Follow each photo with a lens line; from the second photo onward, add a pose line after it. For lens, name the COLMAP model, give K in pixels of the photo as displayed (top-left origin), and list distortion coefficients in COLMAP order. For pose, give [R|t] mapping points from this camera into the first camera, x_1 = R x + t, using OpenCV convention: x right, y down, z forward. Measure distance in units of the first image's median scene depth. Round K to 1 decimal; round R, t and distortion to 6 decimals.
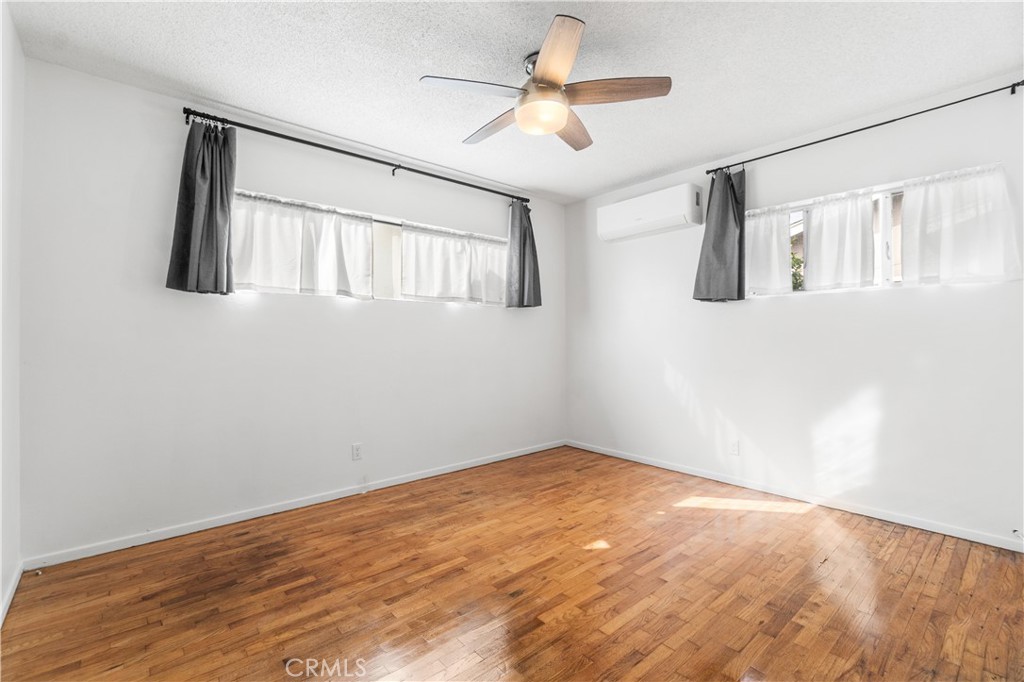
lens RADIAL K [[455.8, 0, 502.3], [0, 455.8, 340.5], [0, 0, 1]] dist [-0.003575, 0.000137]
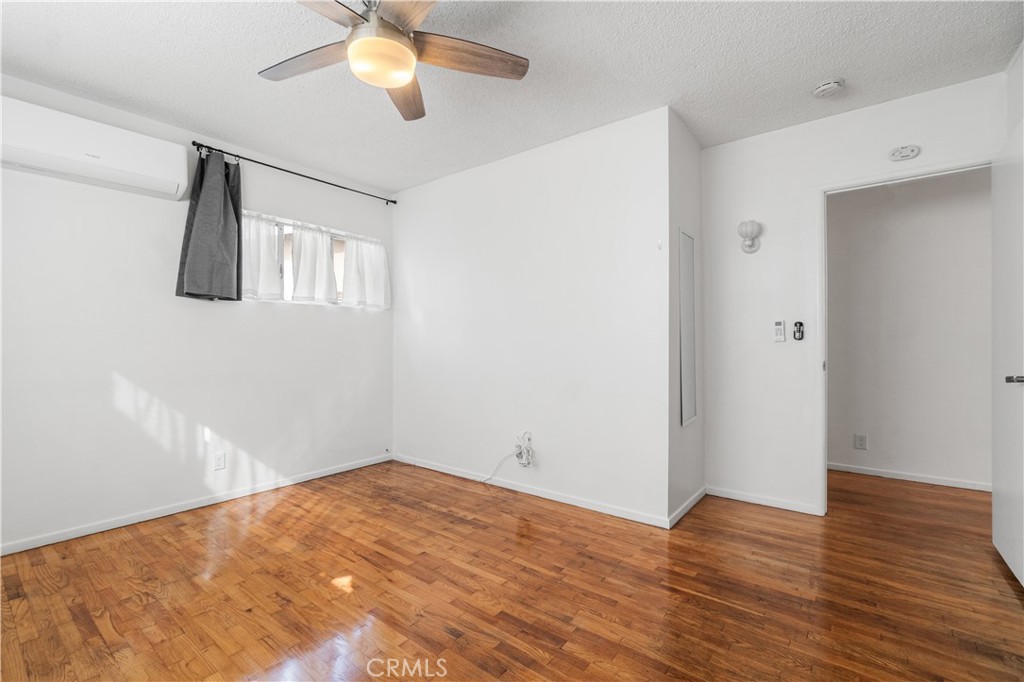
lens RADIAL K [[435.8, 0, 509.3], [0, 435.8, 350.8], [0, 0, 1]] dist [-0.005946, -0.000159]
pose [[-0.177905, -0.016512, 0.983909, -0.536461], [0.007686, 0.999805, 0.018169, 0.003051], [-0.984018, 0.010794, -0.177744, 0.702364]]
